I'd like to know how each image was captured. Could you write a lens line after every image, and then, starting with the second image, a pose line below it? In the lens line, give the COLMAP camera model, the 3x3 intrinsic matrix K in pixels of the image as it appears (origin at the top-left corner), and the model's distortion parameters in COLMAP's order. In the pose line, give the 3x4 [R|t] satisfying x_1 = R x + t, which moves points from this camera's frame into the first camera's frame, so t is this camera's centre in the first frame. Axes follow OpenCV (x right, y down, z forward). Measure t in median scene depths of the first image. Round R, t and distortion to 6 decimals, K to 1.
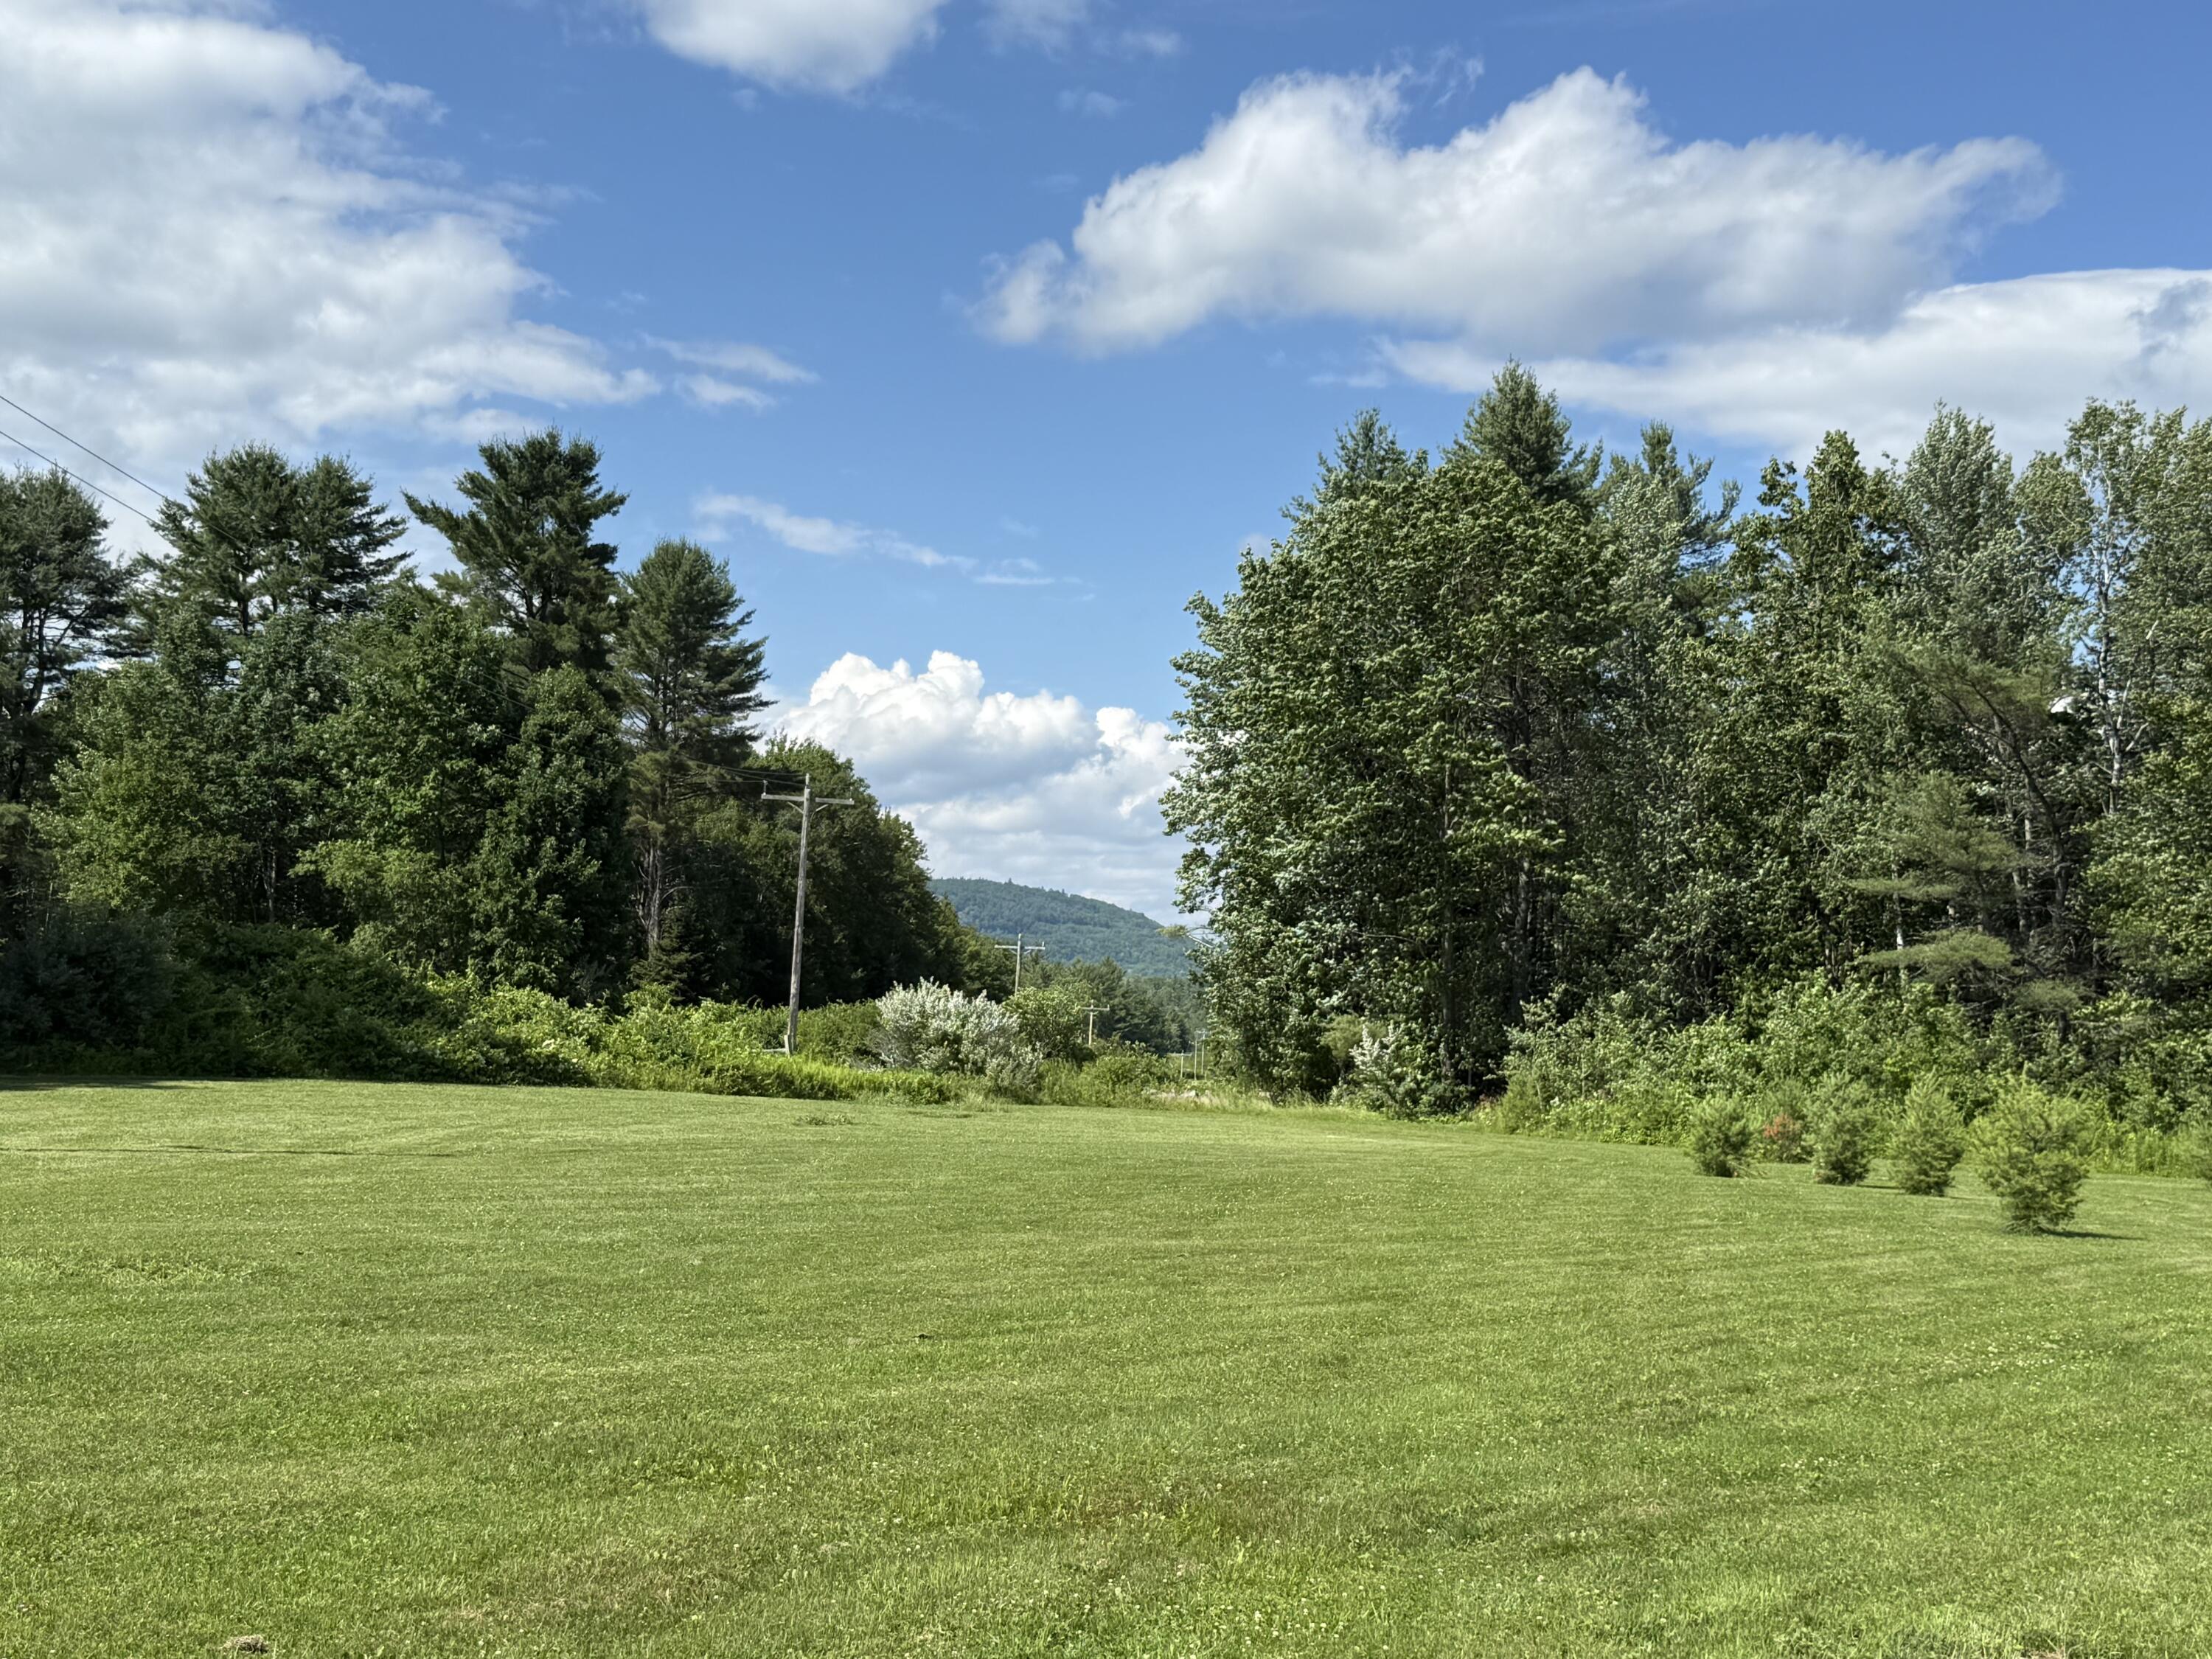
lens RADIAL K [[3419.6, 0, 1106.0], [0, 3419.6, 829.5], [0, 0, 1]] dist [-0.370361, -0.000018]
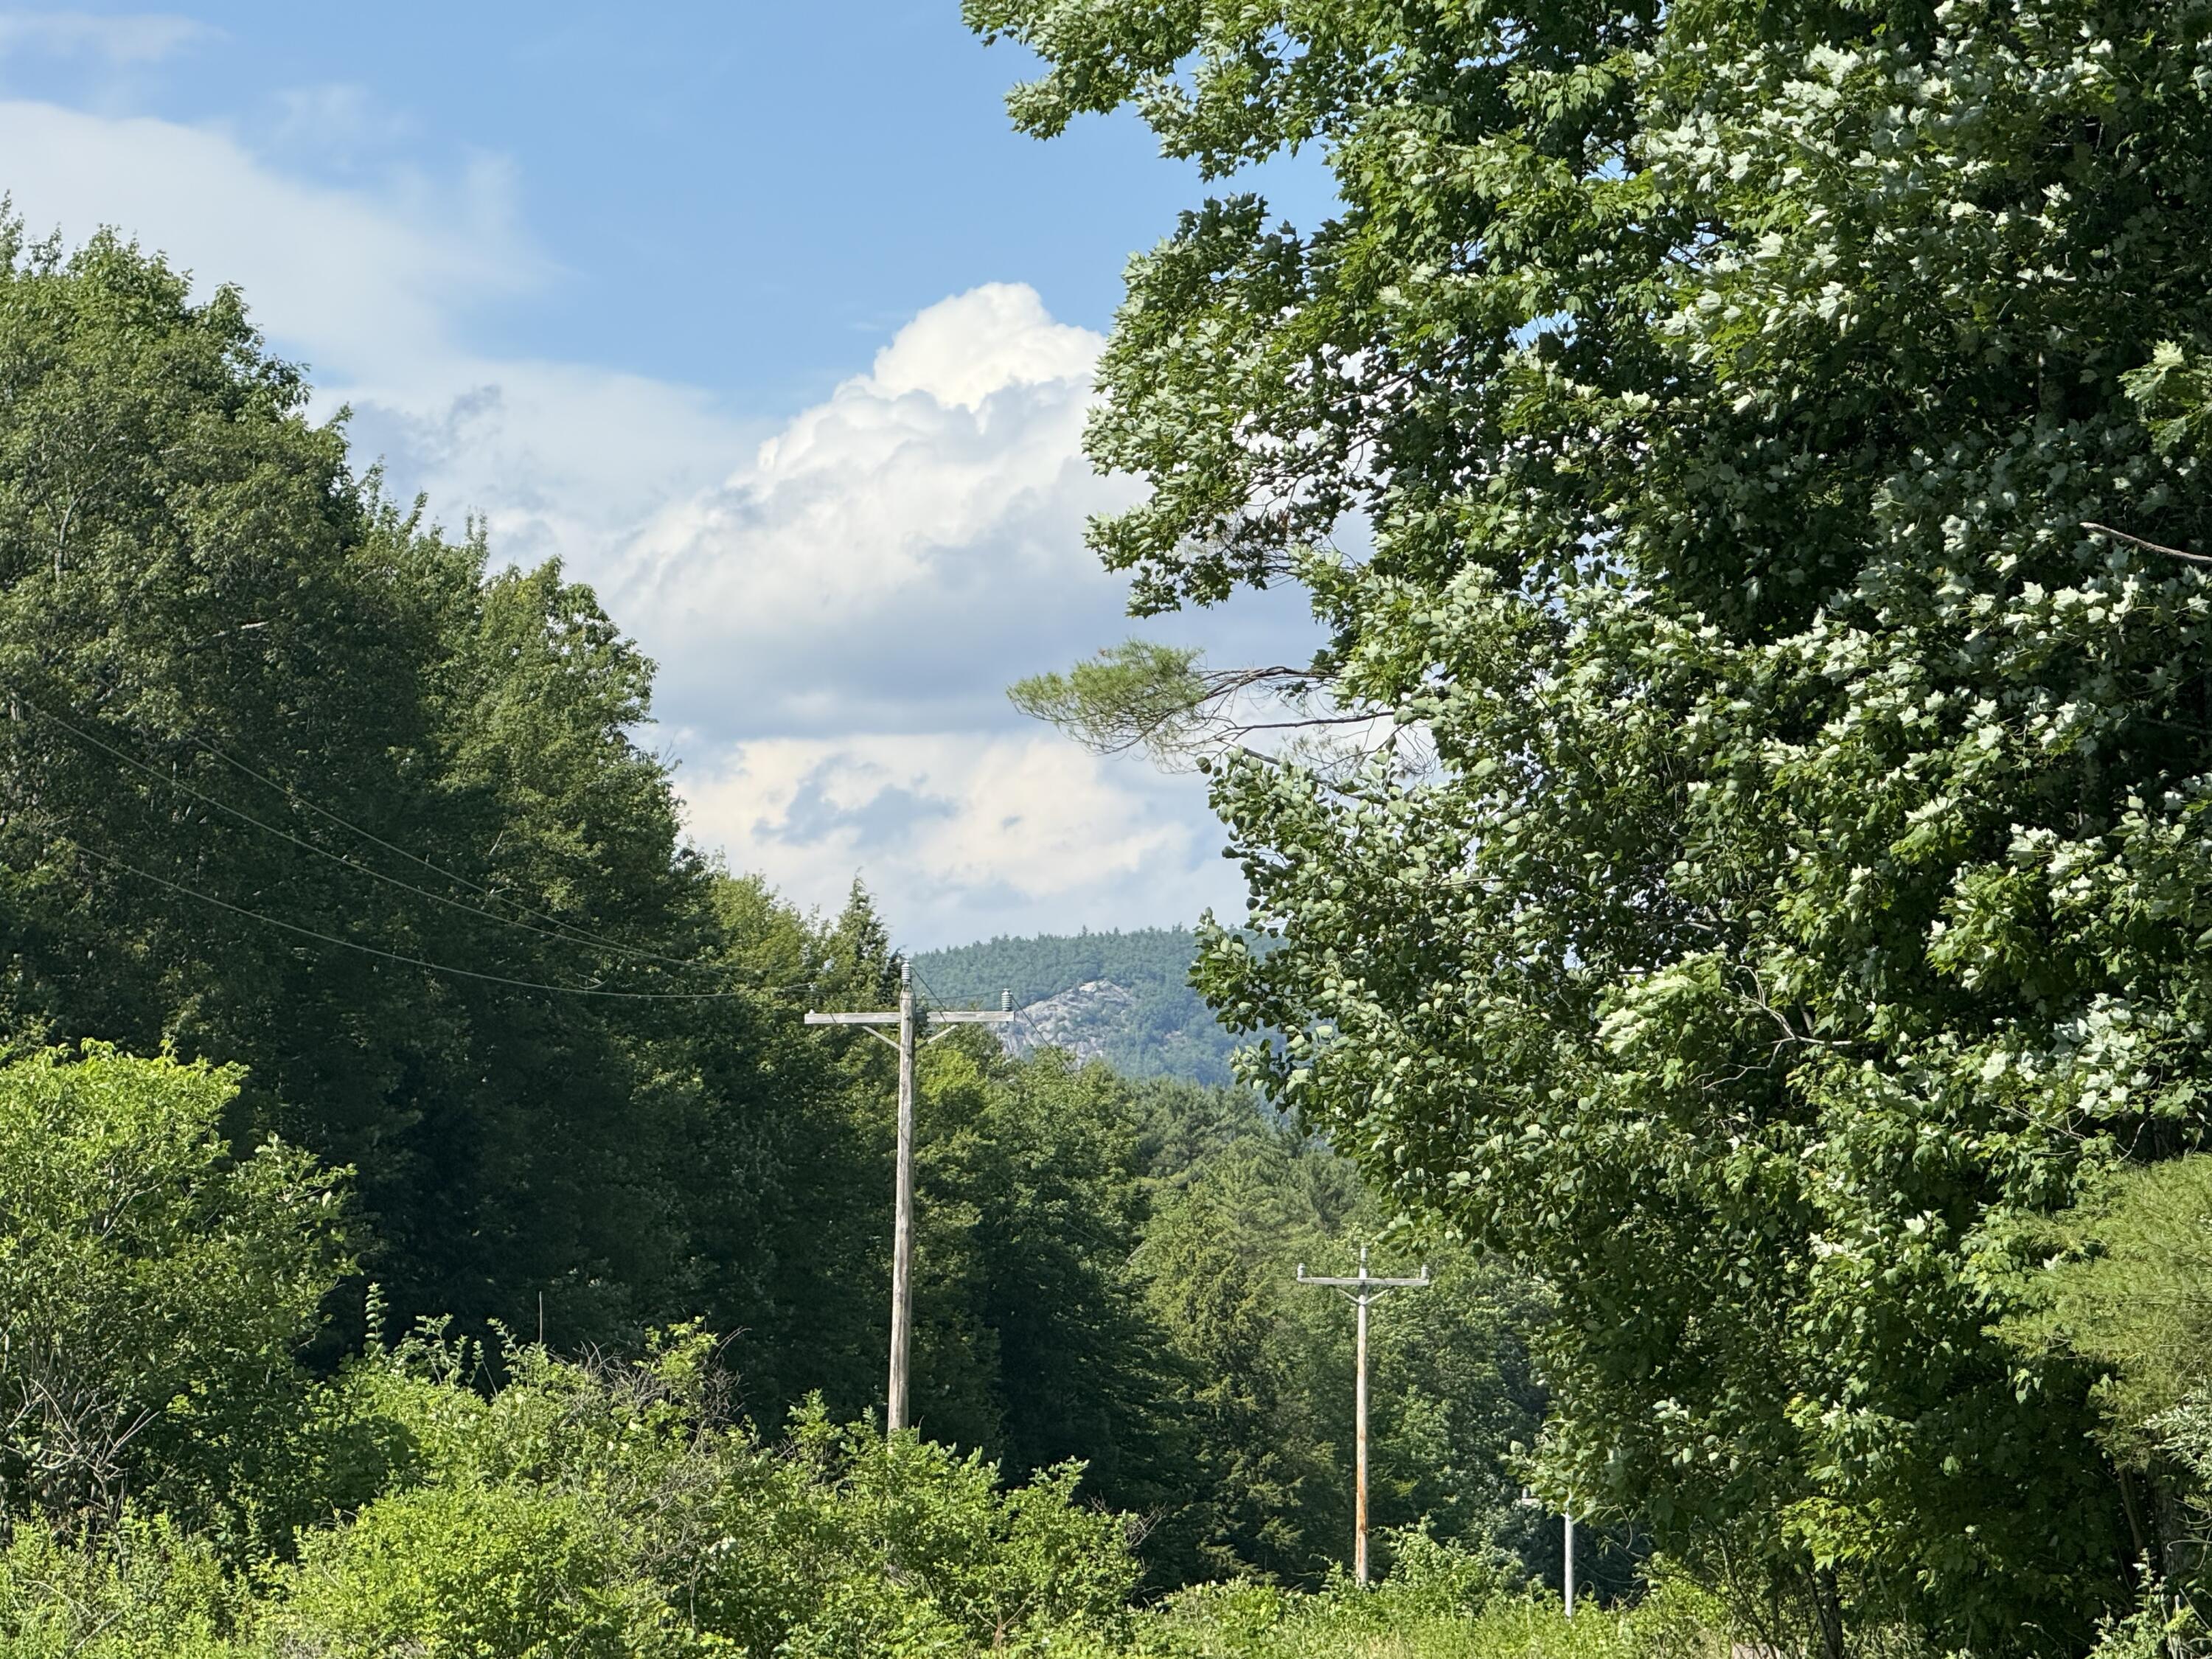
lens RADIAL K [[10351.3, 0, 1106.0], [0, 10351.3, 829.5], [0, 0, 1]] dist [2.165786, 0.447190]
pose [[0.997951, -0.042869, -0.047506, 0.044060], [0.043176, 0.999053, 0.005450, 0.033382], [0.047227, -0.007490, 0.998856, 0.491137]]
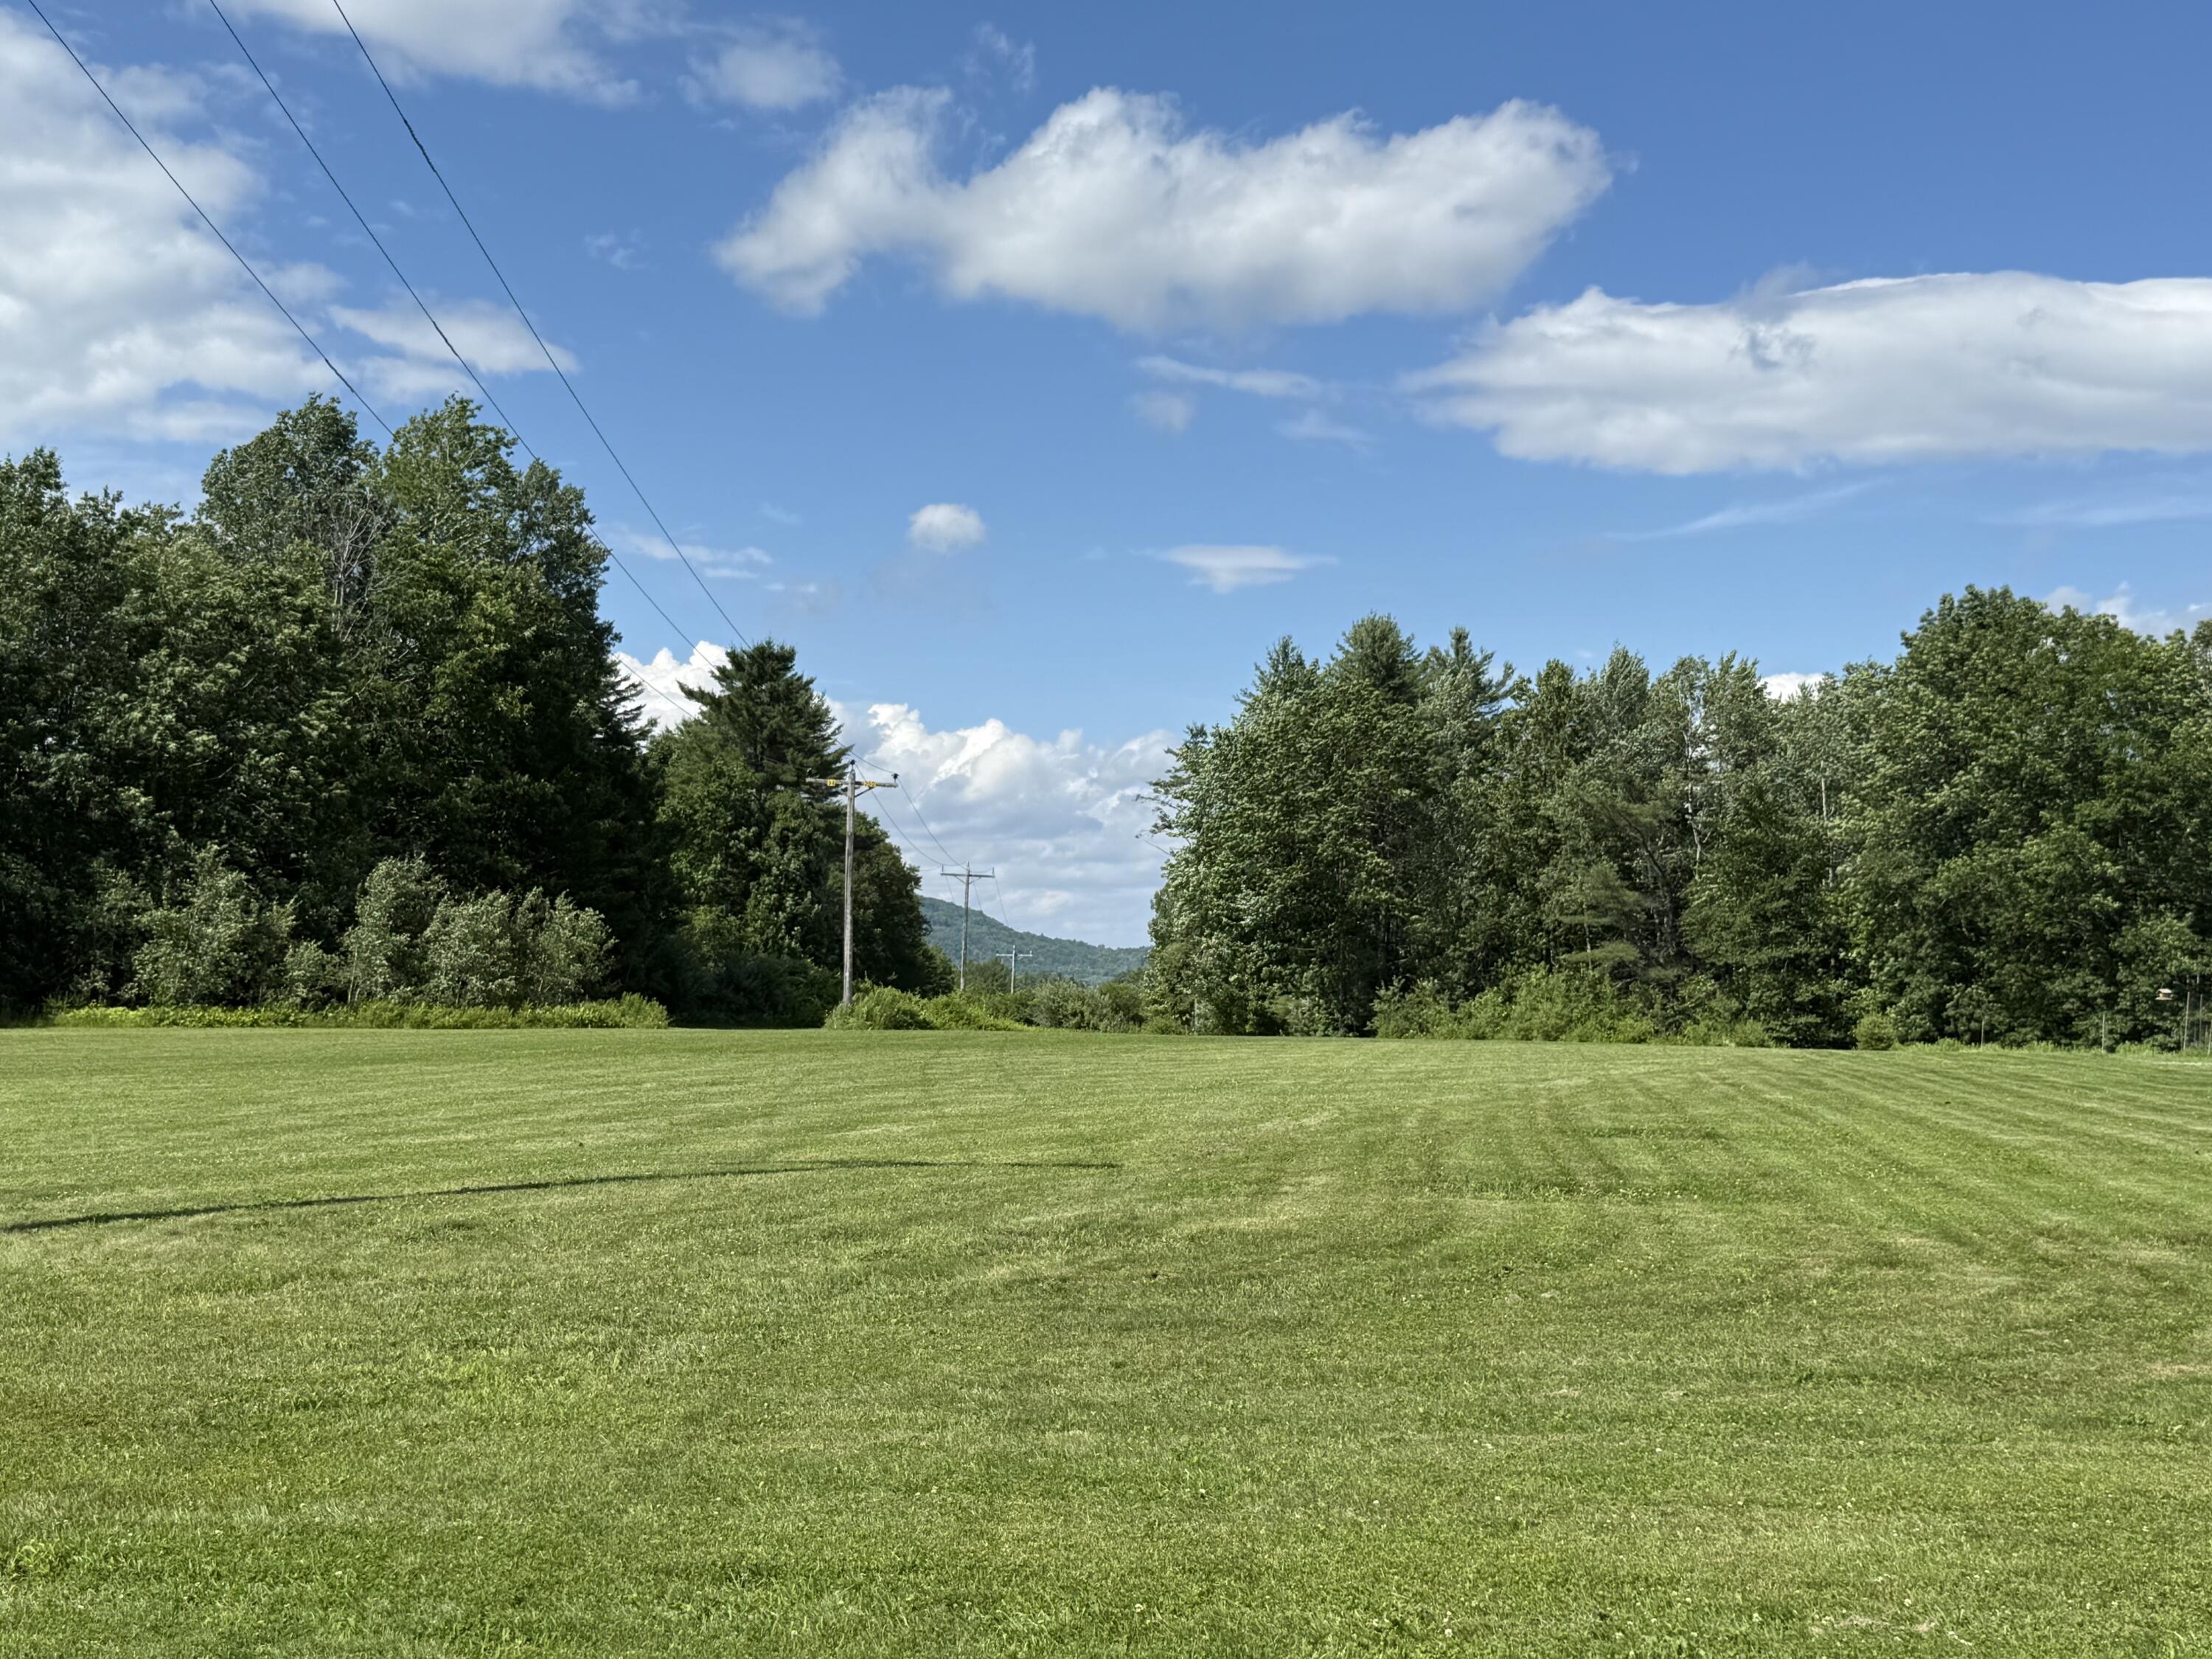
lens RADIAL K [[3419.6, 0, 1106.0], [0, 3419.6, 829.5], [0, 0, 1]] dist [-0.370361, -0.000018]
pose [[0.998733, -0.018264, 0.046895, -0.094045], [0.018224, 0.999833, 0.001271, -0.031691], [-0.046910, -0.000414, 0.998899, -0.696779]]
